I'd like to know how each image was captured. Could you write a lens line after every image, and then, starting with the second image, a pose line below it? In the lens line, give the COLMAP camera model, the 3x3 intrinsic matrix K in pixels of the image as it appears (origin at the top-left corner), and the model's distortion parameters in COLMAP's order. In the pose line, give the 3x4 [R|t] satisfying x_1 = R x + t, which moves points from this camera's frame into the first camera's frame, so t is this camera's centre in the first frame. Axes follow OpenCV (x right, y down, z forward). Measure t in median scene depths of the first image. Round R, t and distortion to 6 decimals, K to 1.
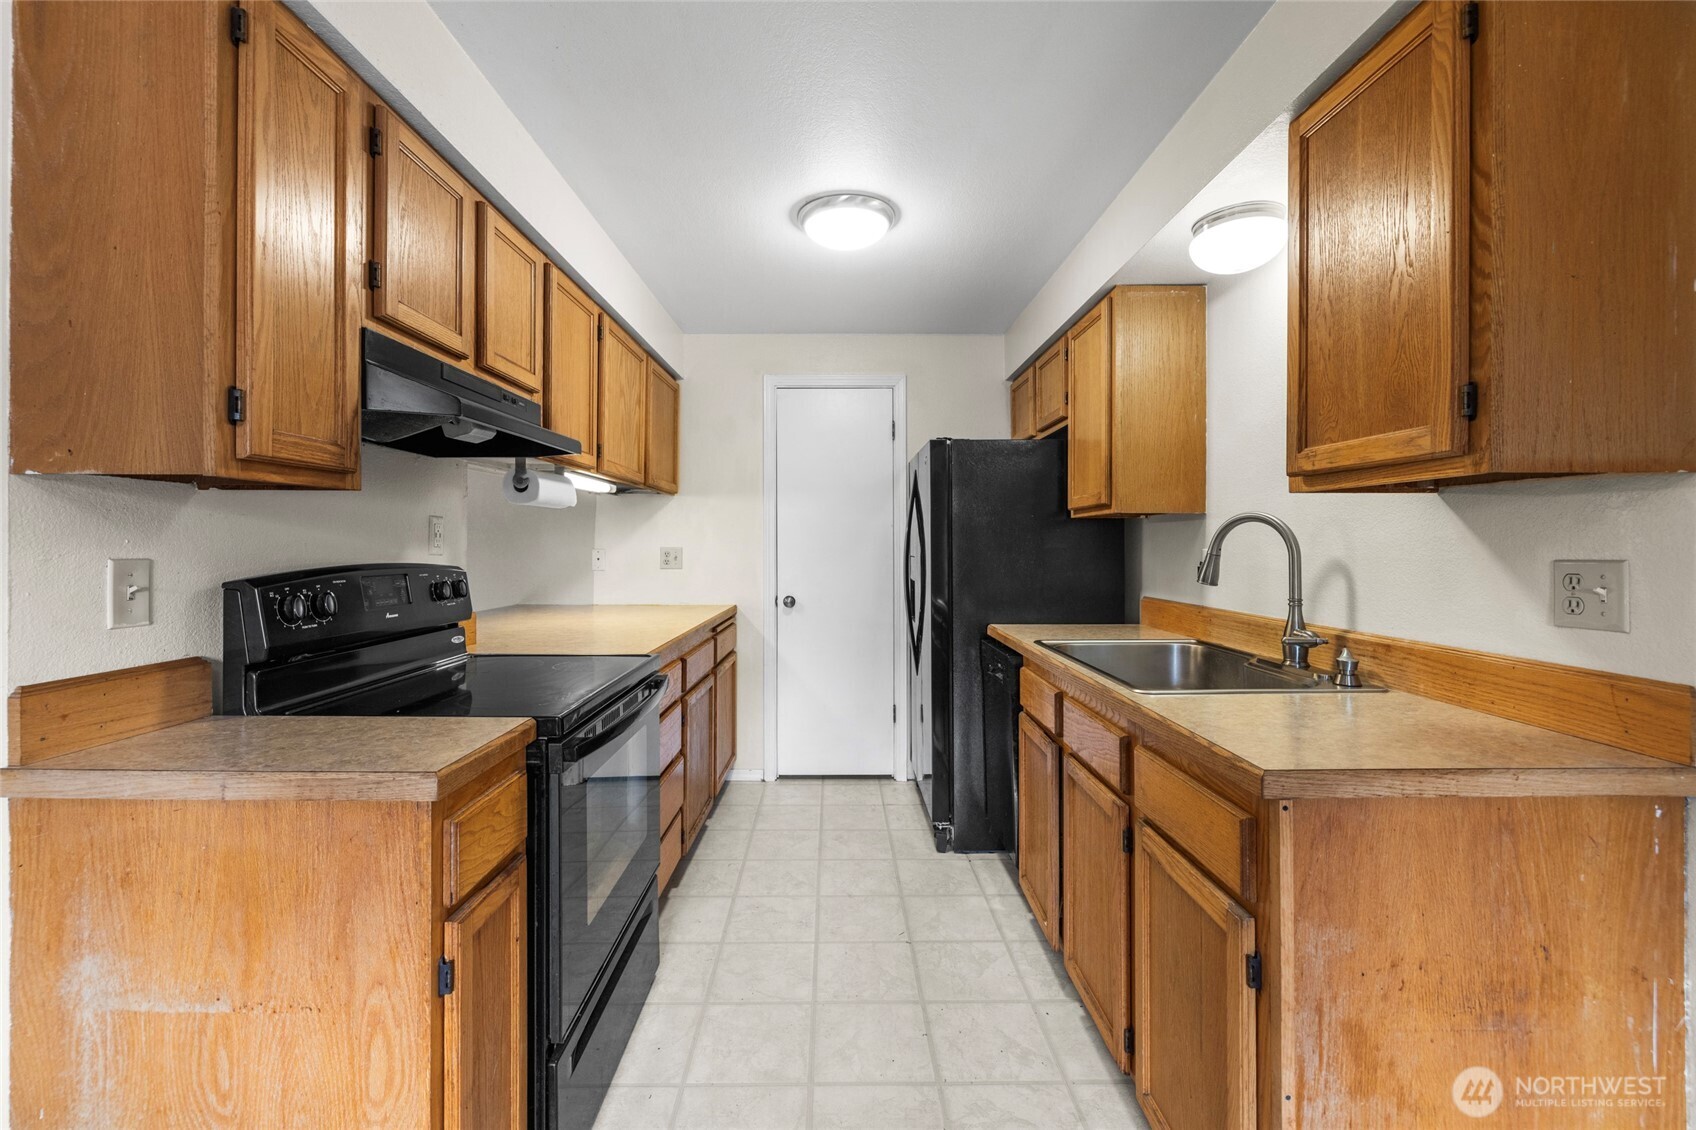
lens RADIAL K [[714.9, 0, 856.2], [0, 714.9, 550.3], [0, 0, 1]] dist [0.001175, -0.000091]
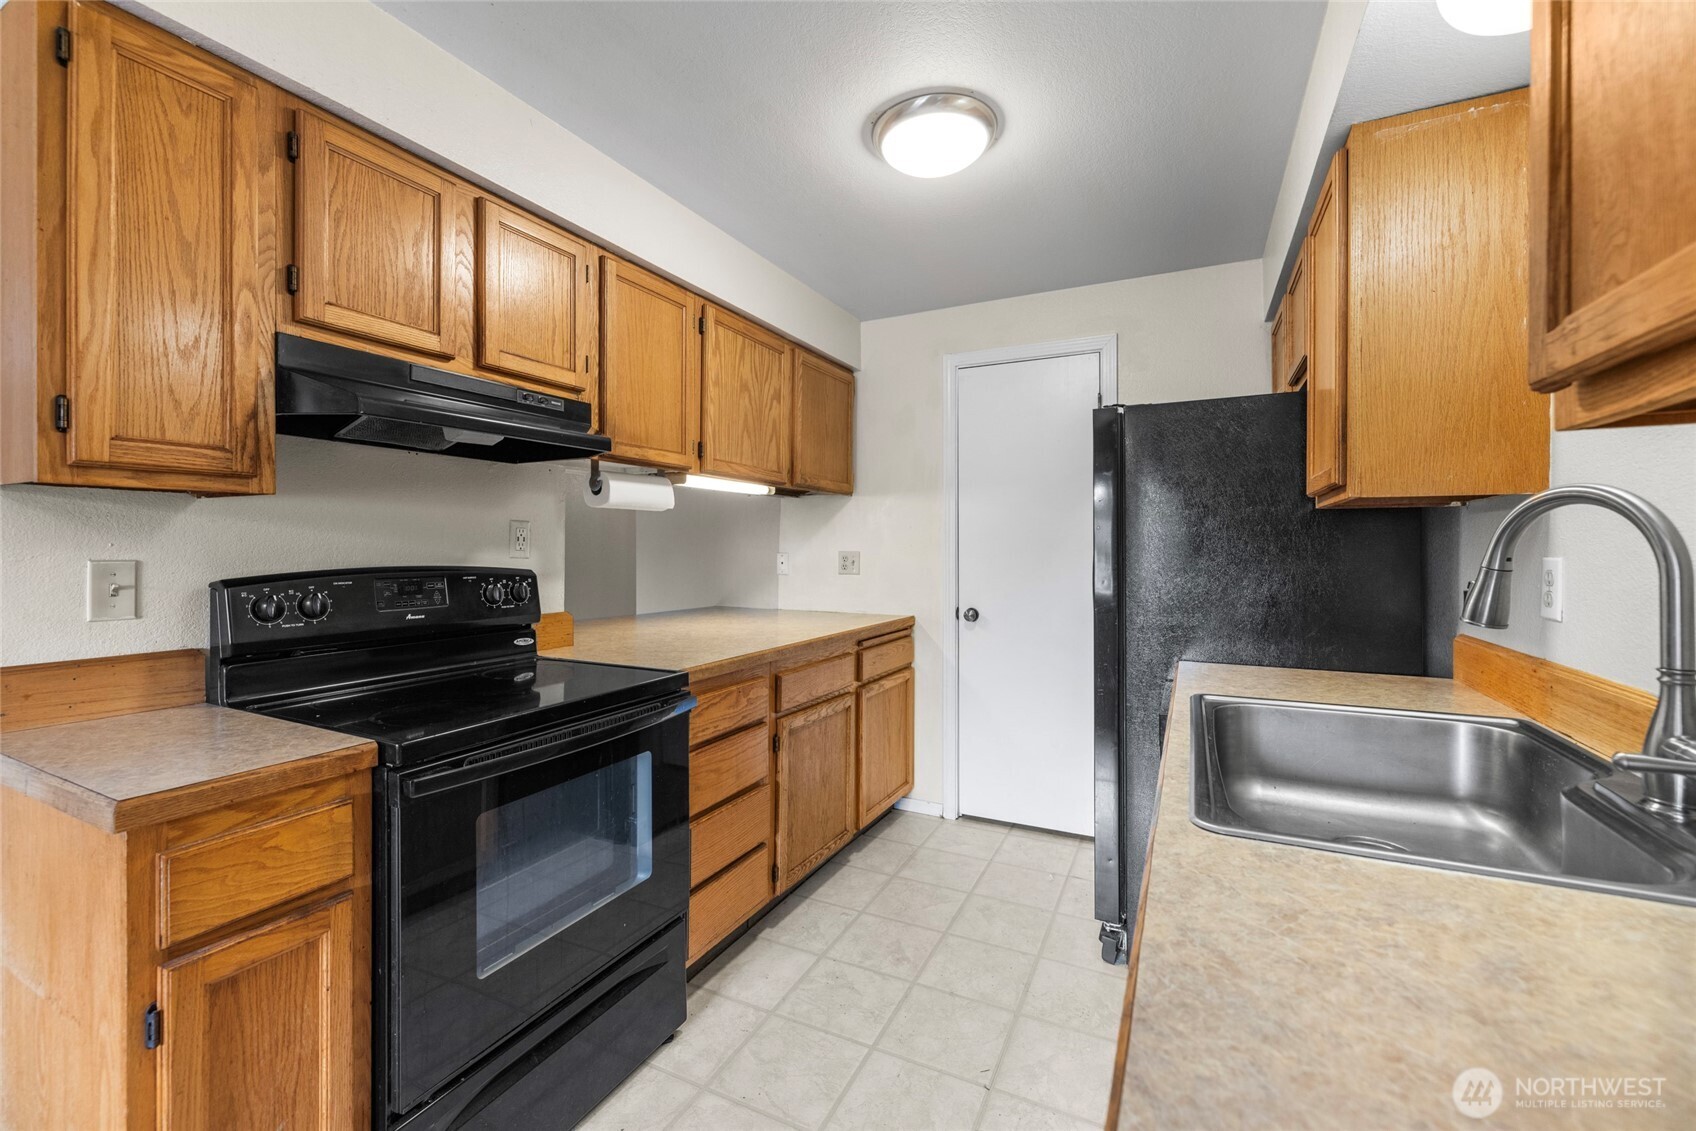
lens RADIAL K [[714.9, 0, 840.8], [0, 714.9, 552.4], [0, 0, 1]] dist [0.001175, -0.000091]
pose [[0.886940, 0.004102, -0.461867, 0.284695], [-0.005150, 0.999986, -0.001007, -0.002764], [0.461856, 0.003272, 0.886949, 0.281023]]
